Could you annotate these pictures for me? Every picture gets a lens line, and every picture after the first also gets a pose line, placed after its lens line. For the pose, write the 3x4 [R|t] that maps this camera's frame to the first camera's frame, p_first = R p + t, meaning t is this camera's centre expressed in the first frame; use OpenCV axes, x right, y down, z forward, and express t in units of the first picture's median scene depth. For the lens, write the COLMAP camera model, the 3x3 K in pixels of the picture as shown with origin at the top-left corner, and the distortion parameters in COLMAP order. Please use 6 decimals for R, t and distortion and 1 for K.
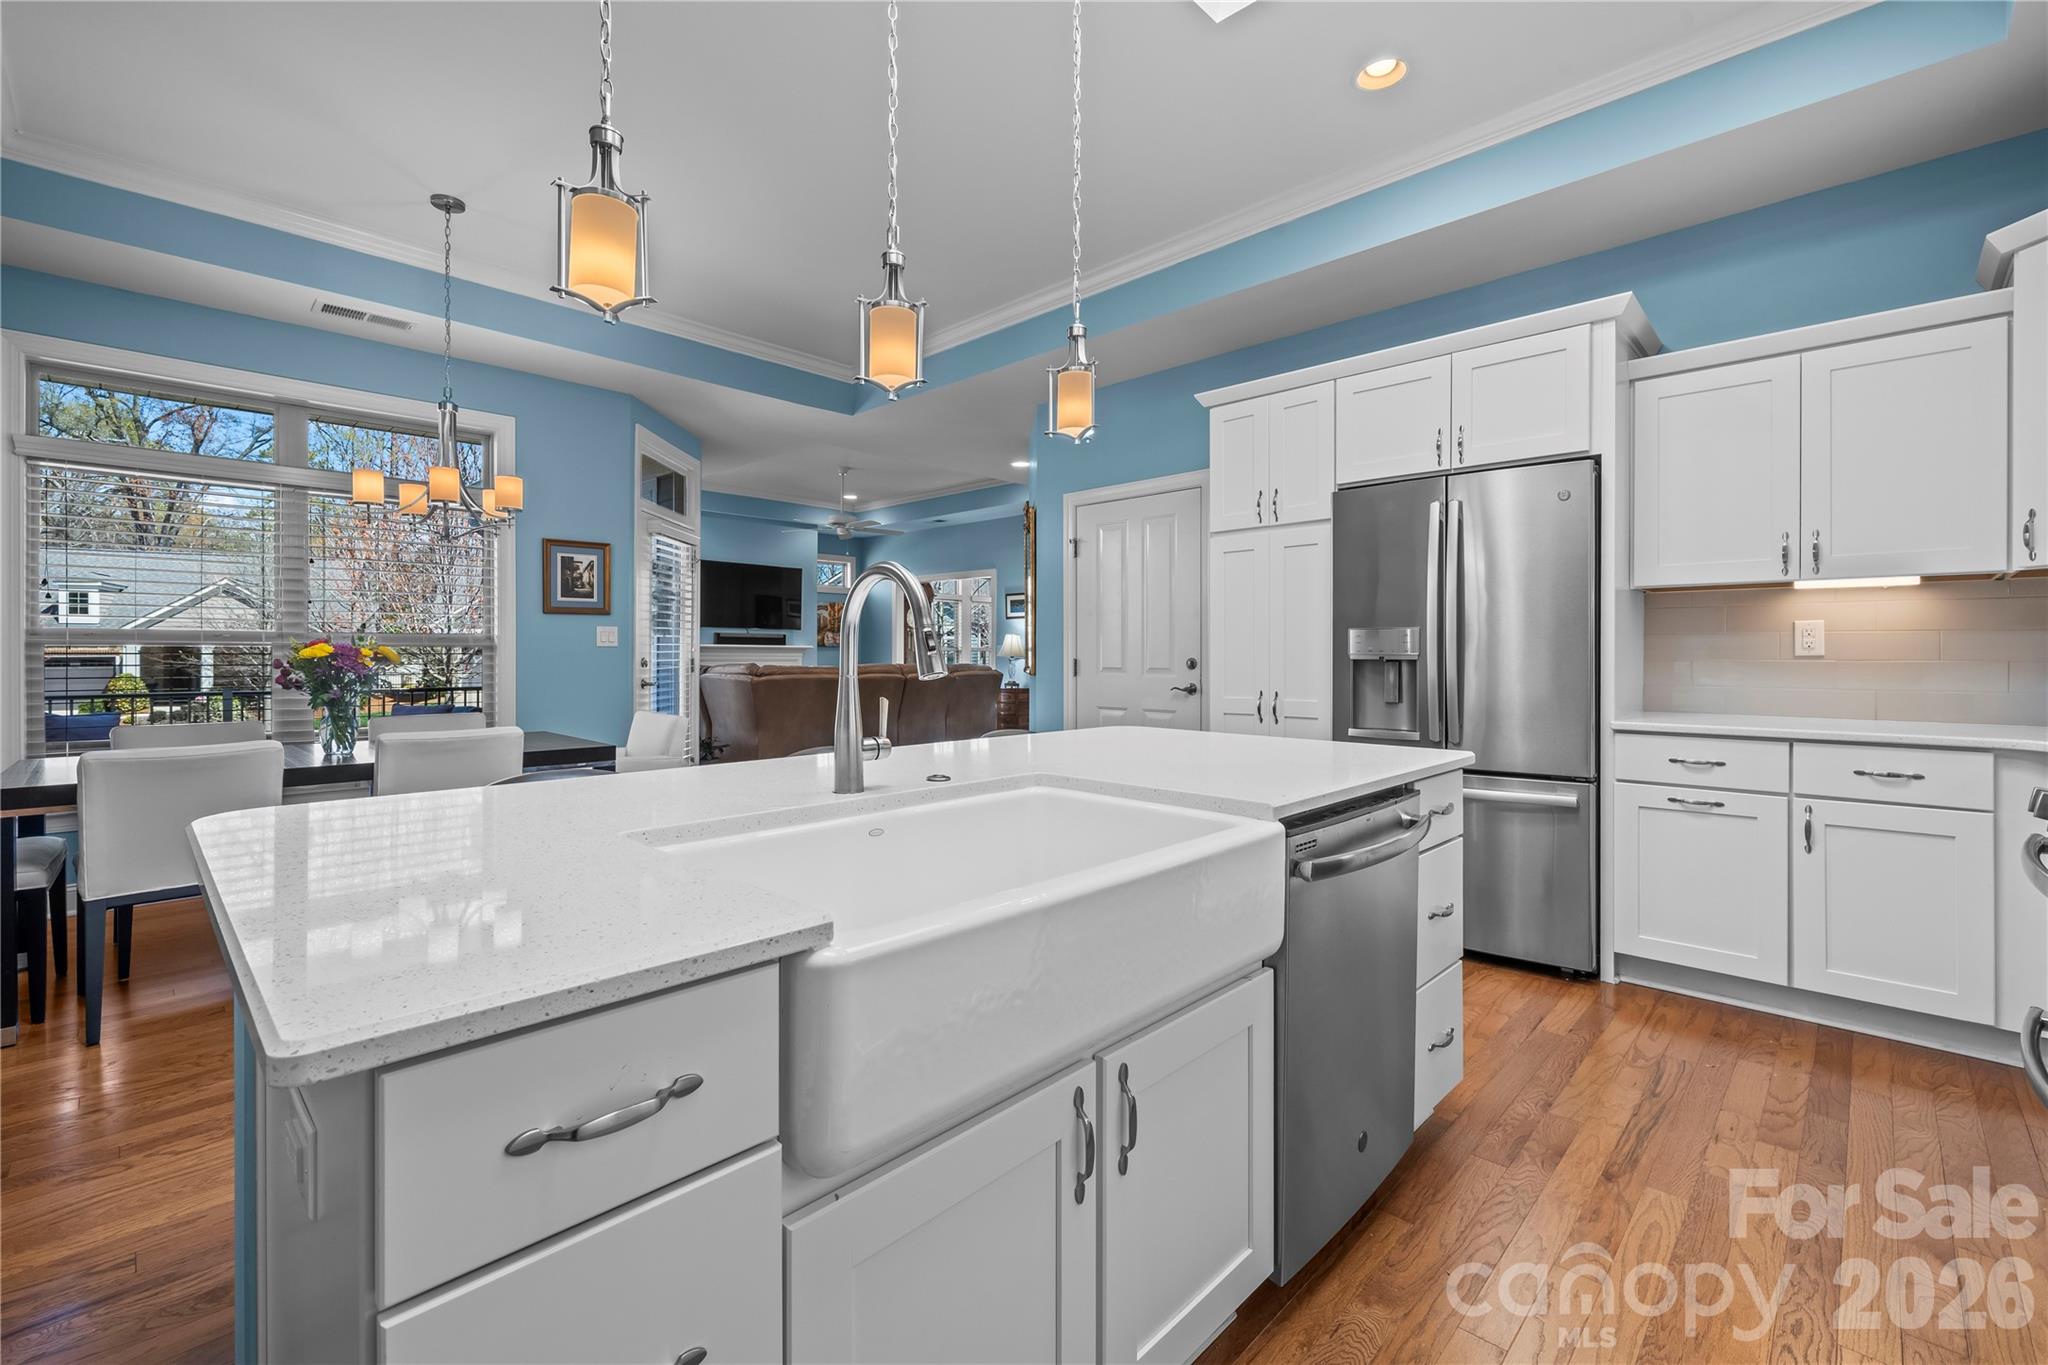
lens RADIAL K [[884.3, 0, 1017.9], [0, 884.3, 664.0], [0, 0, 1]] dist [0.001623, -0.000009]
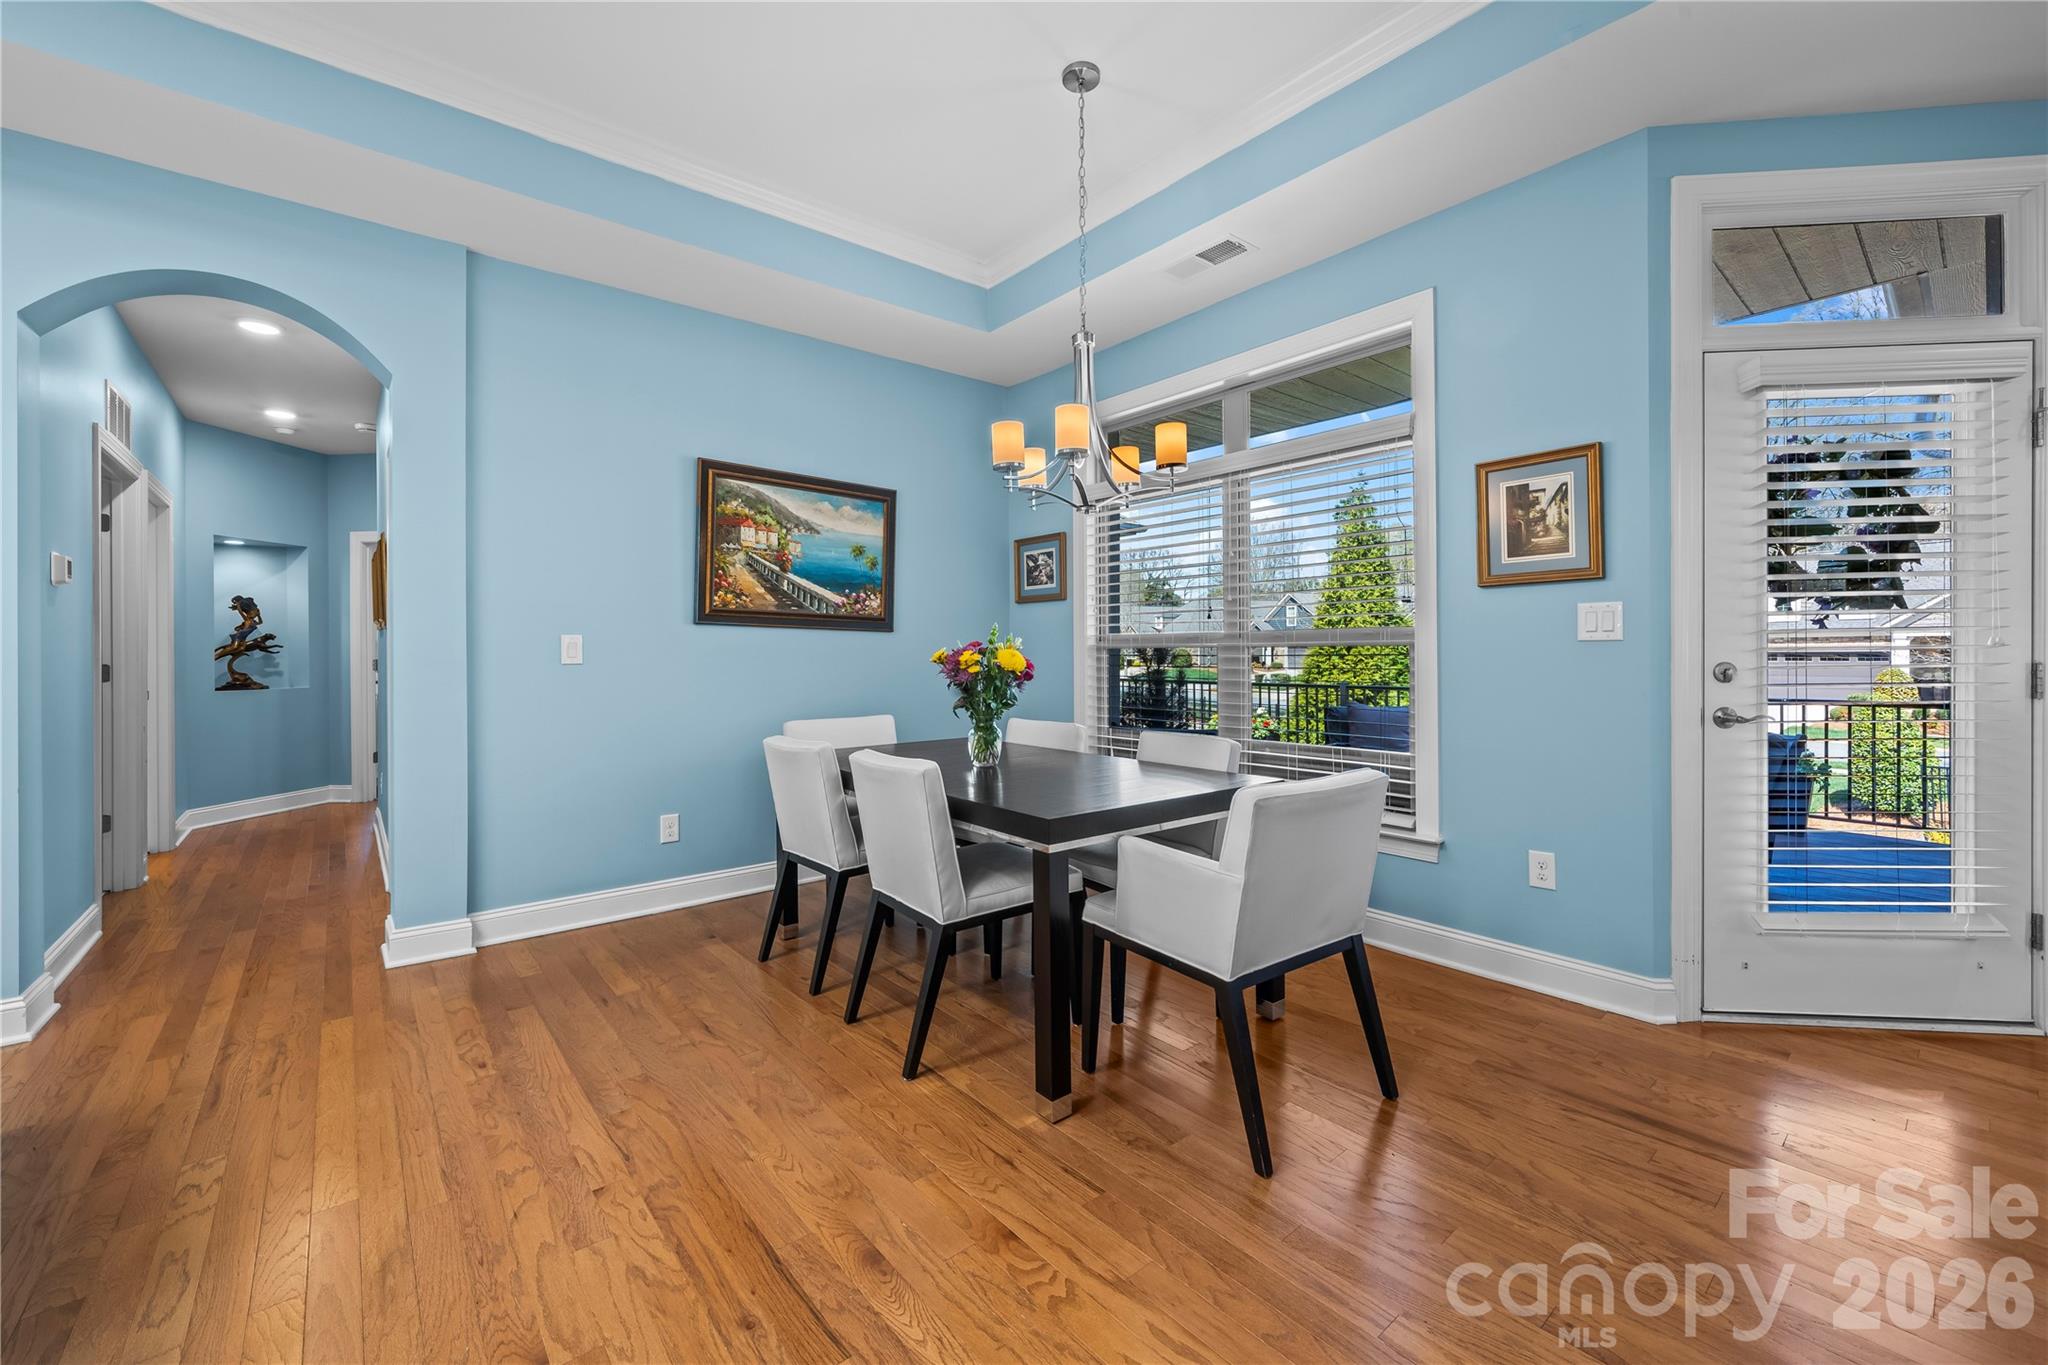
lens RADIAL K [[822.3, 0, 1020.3], [0, 822.3, 653.5], [0, 0, 1]] dist [-0.000495, 0.000589]
pose [[-0.103321, -0.000516, -0.994648, 0.073687], [-0.002921, 0.999996, -0.000216, -0.014905], [0.994644, 0.002883, -0.103322, 0.984383]]
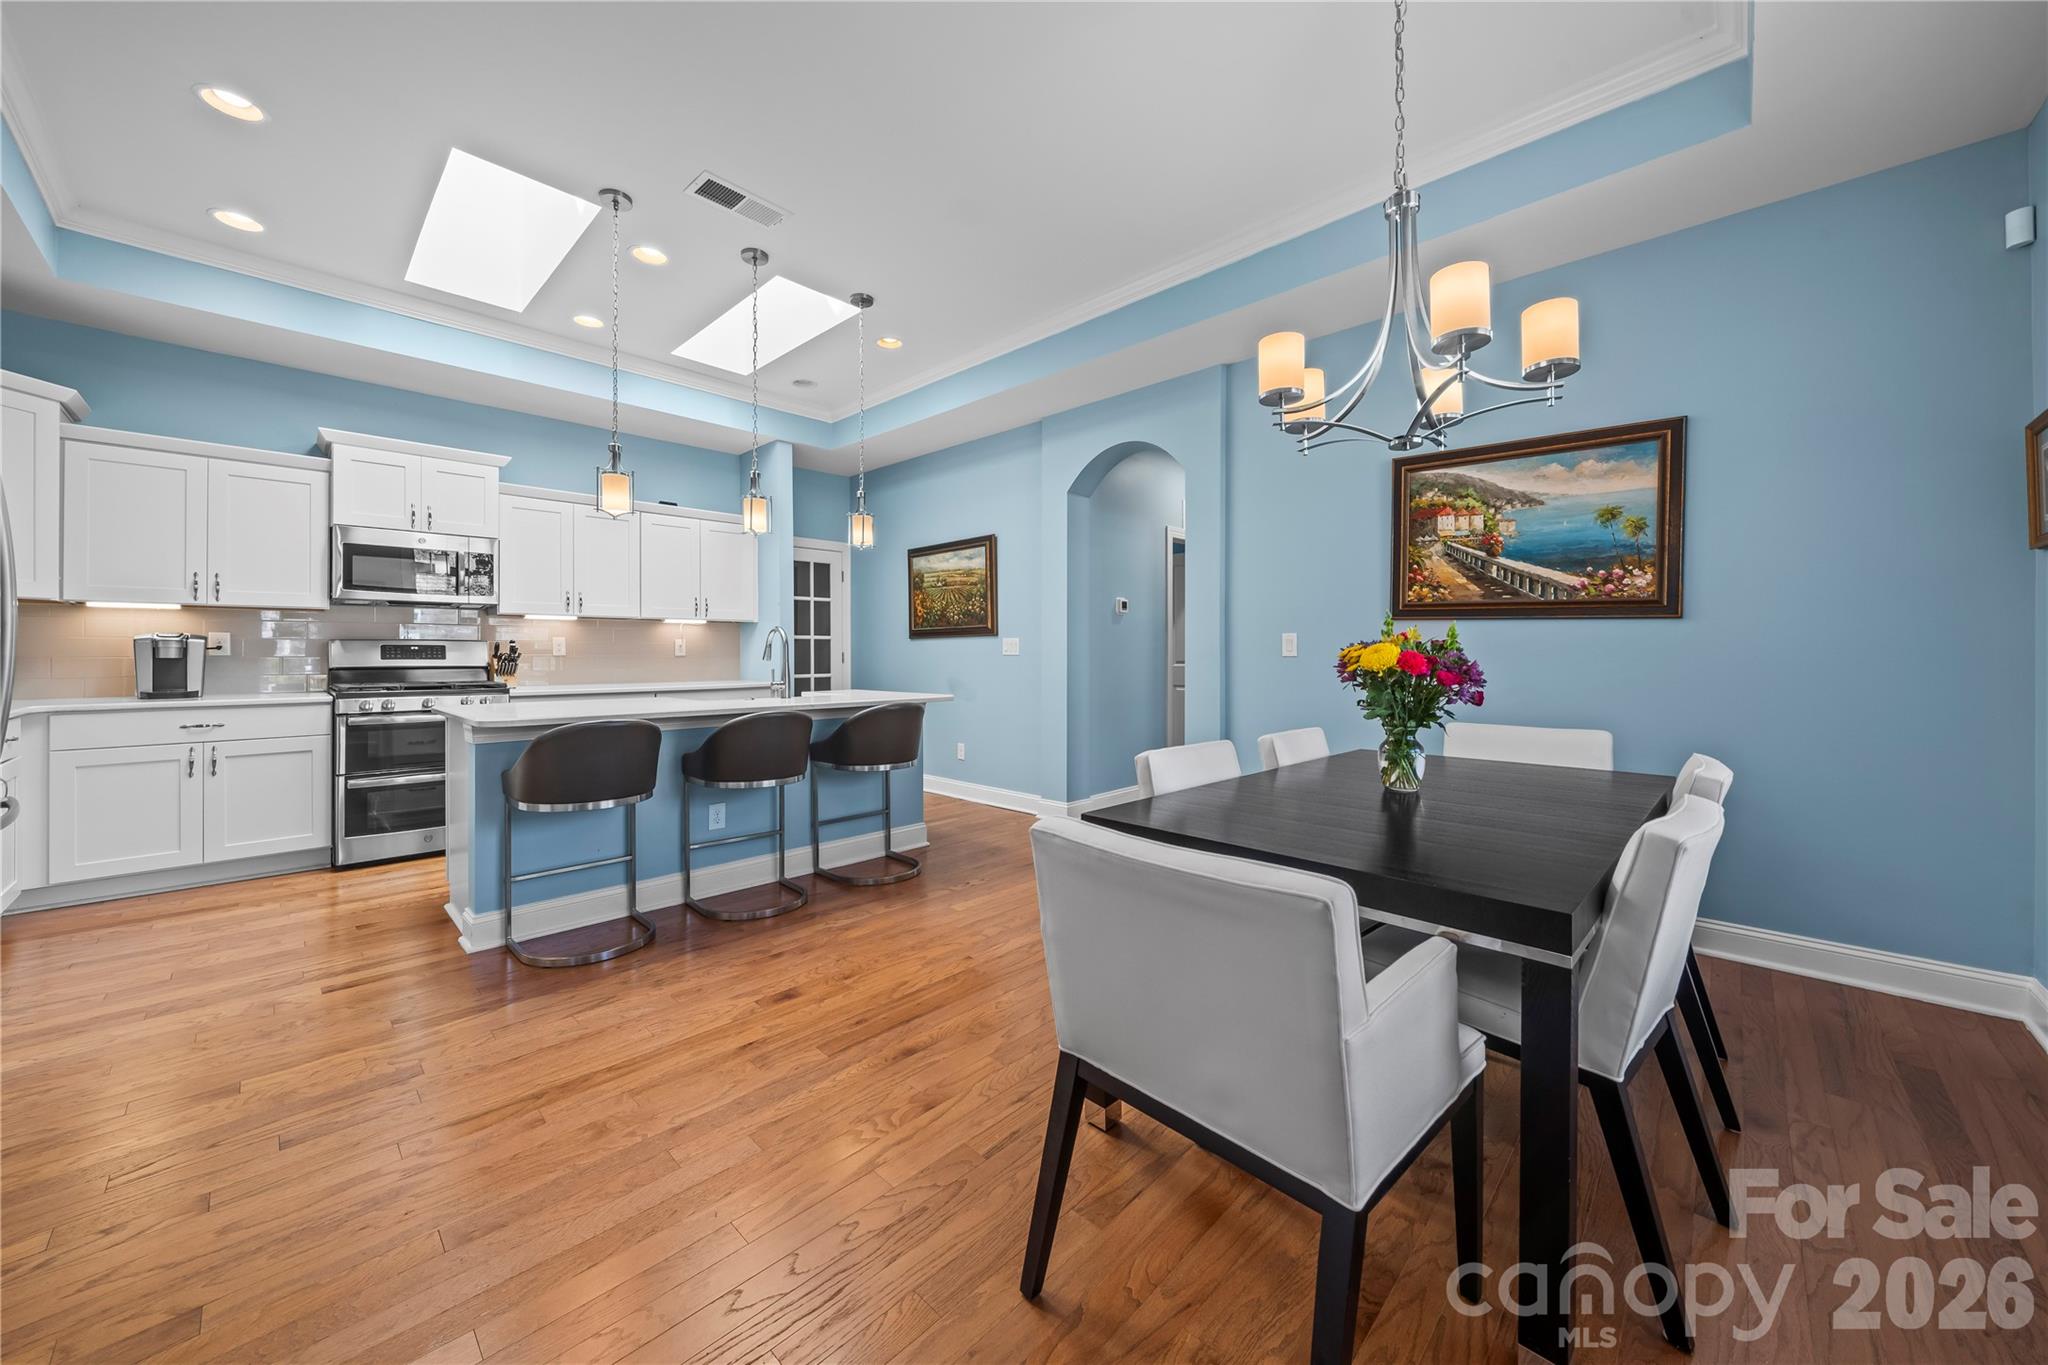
lens RADIAL K [[737.2, 0, 1024.4], [0, 737.2, 651.3], [0, 0, 1]] dist [-0.002685, 0.000088]
pose [[-0.999944, -0.002163, -0.010337, -0.389987], [-0.002242, 0.999969, 0.007608, -0.015933], [0.010320, 0.007630, -0.999918, 1.401568]]
